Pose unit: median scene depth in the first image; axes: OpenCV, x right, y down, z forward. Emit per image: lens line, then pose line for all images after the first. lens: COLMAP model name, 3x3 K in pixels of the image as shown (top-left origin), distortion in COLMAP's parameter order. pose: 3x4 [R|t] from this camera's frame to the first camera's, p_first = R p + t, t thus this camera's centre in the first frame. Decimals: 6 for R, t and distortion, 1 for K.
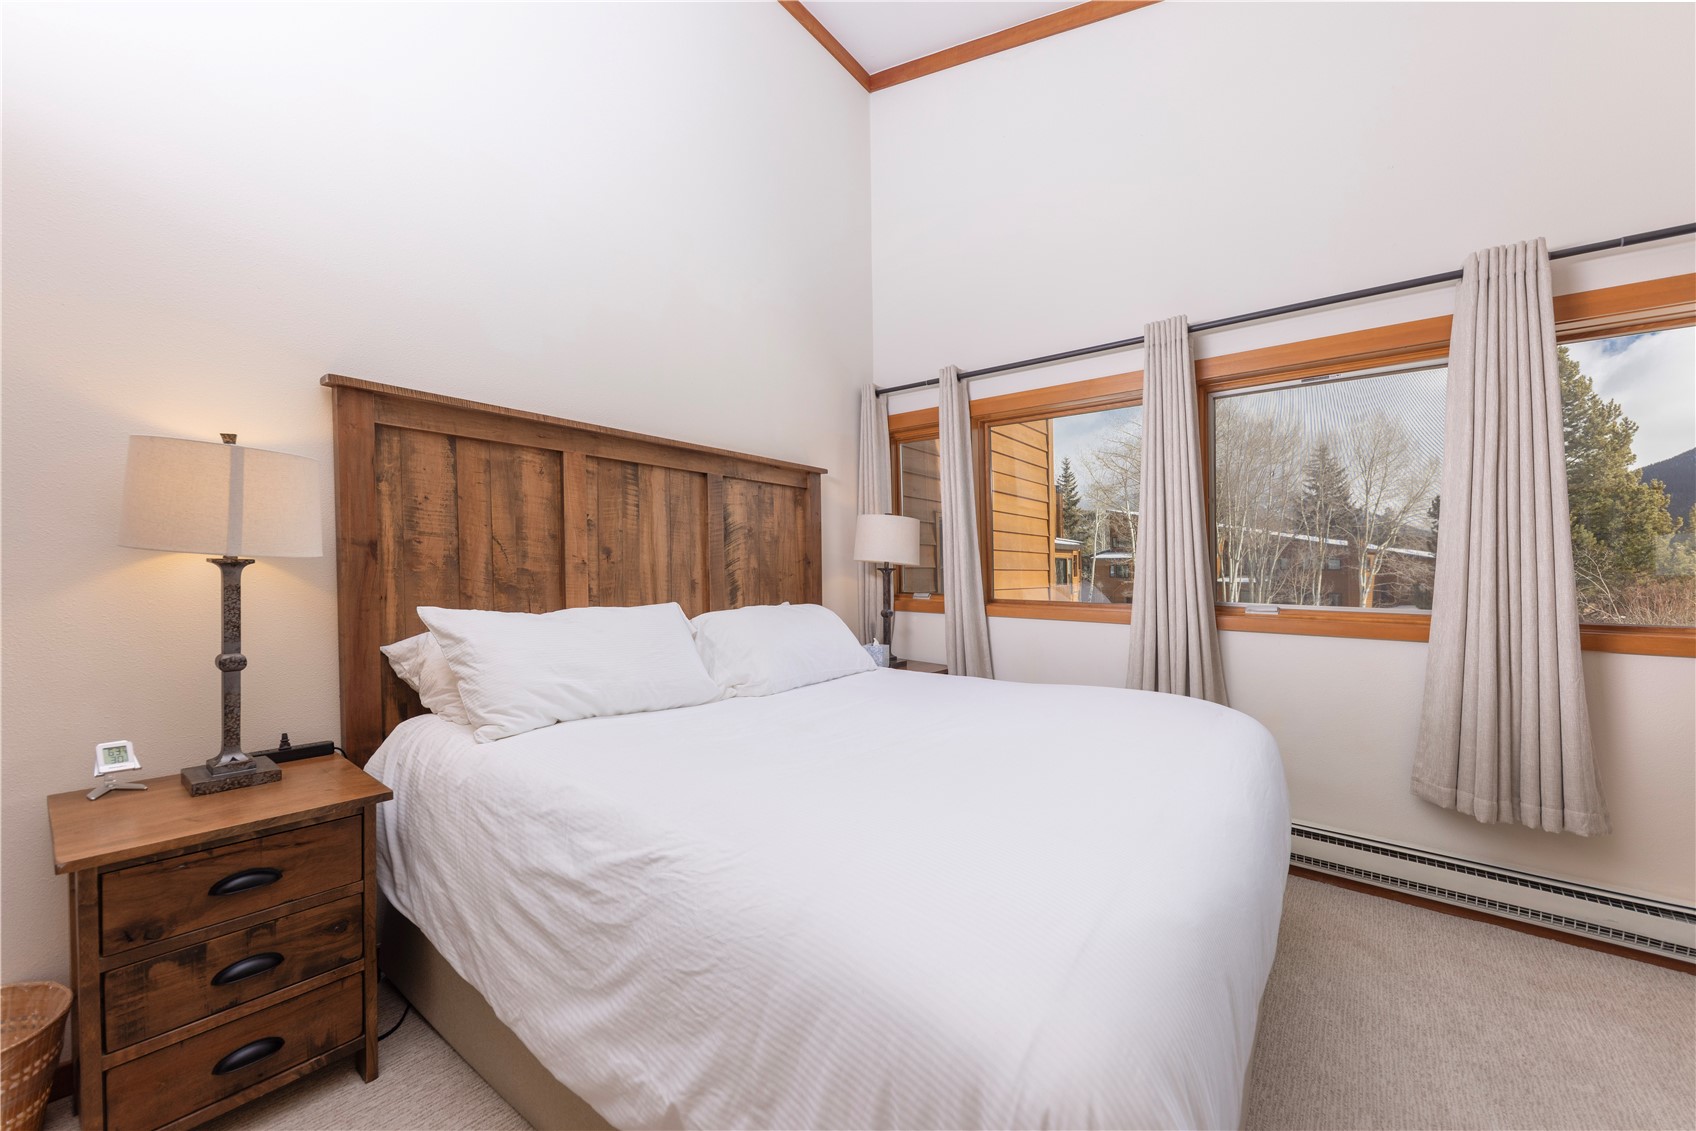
lens RADIAL K [[653.3, 0, 848.0], [0, 653.3, 565.5], [0, 0, 1]] dist [-0.000132, 0.000015]
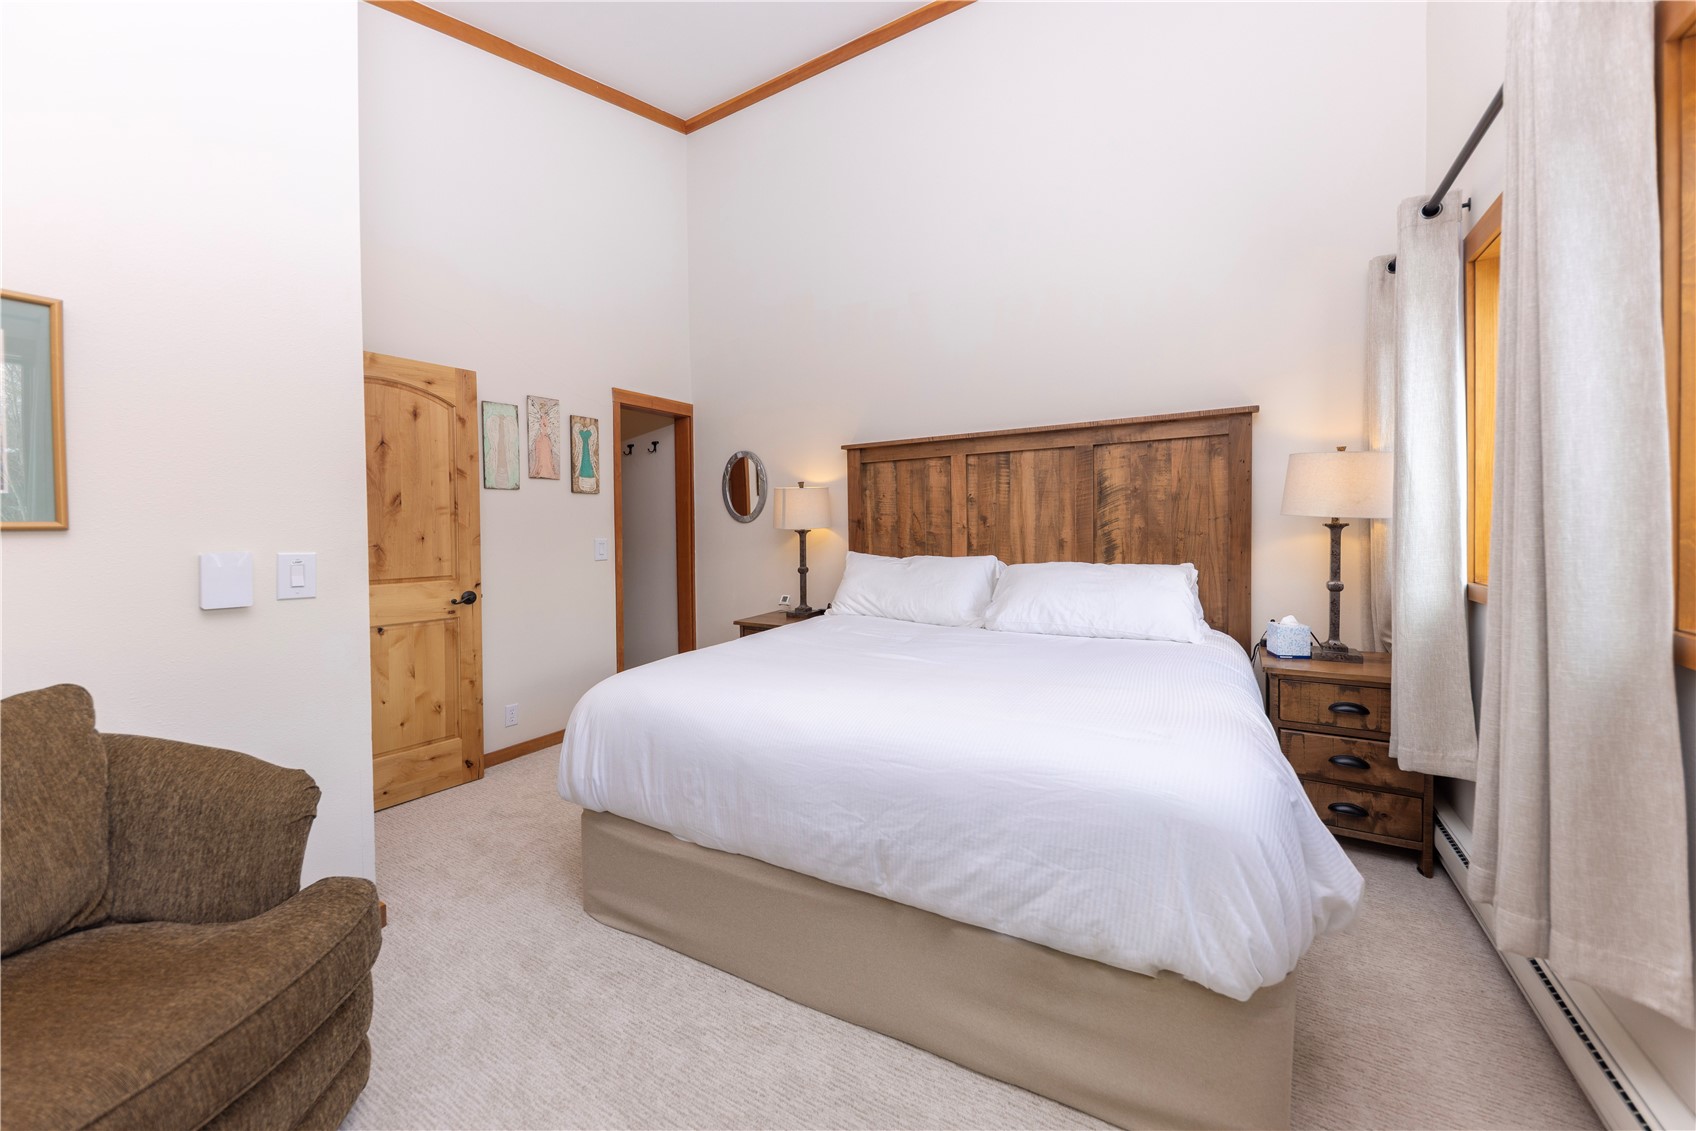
lens RADIAL K [[631.5, 0, 849.1], [0, 631.5, 541.4], [0, 0, 1]] dist [0.000162, 0.000009]
pose [[0.147925, 0.028074, -0.988600, 0.851200], [0.034307, 0.998850, 0.033498, -0.025571], [0.988403, -0.038871, 0.146792, 0.453747]]
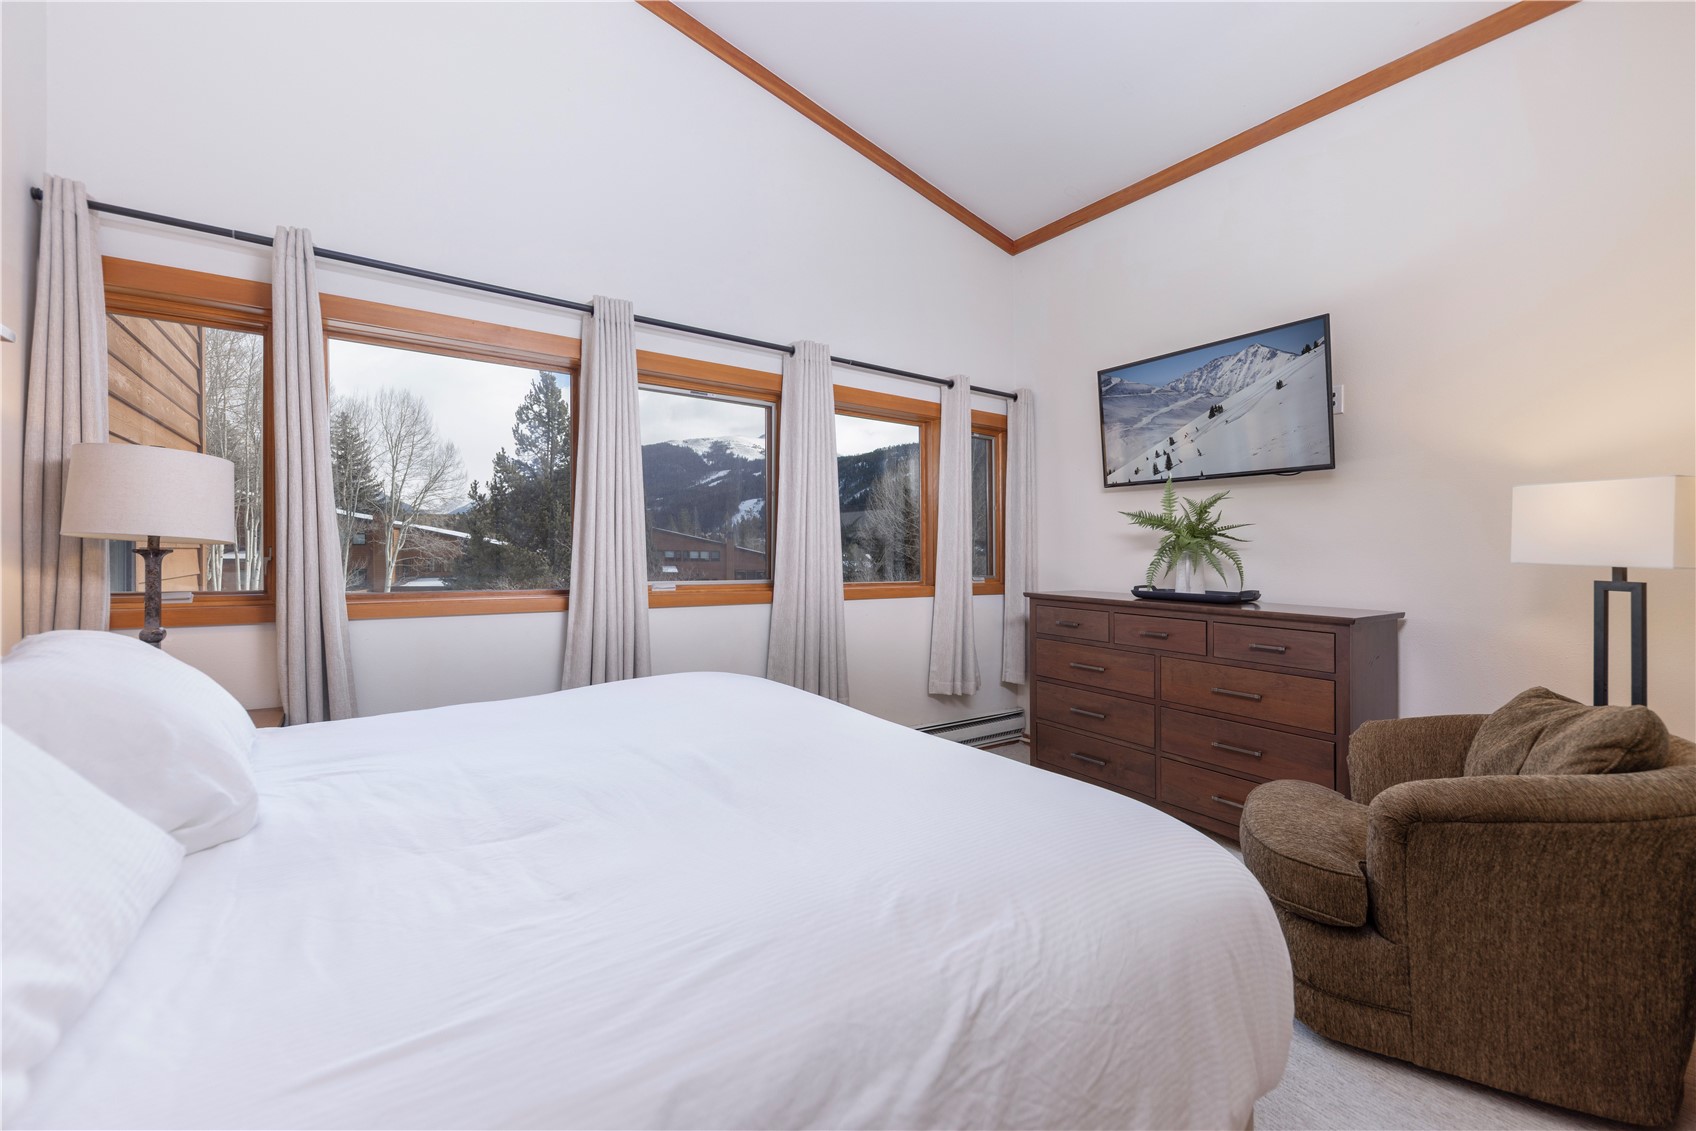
lens RADIAL K [[681.7, 0, 847.1], [0, 681.7, 535.3], [0, 0, 1]] dist [0.001576, 0.000101]
pose [[0.267454, 0.017334, 0.963415, -0.410266], [-0.011536, 0.999824, -0.014786, -0.007410], [-0.963502, -0.007159, 0.267607, 0.387879]]
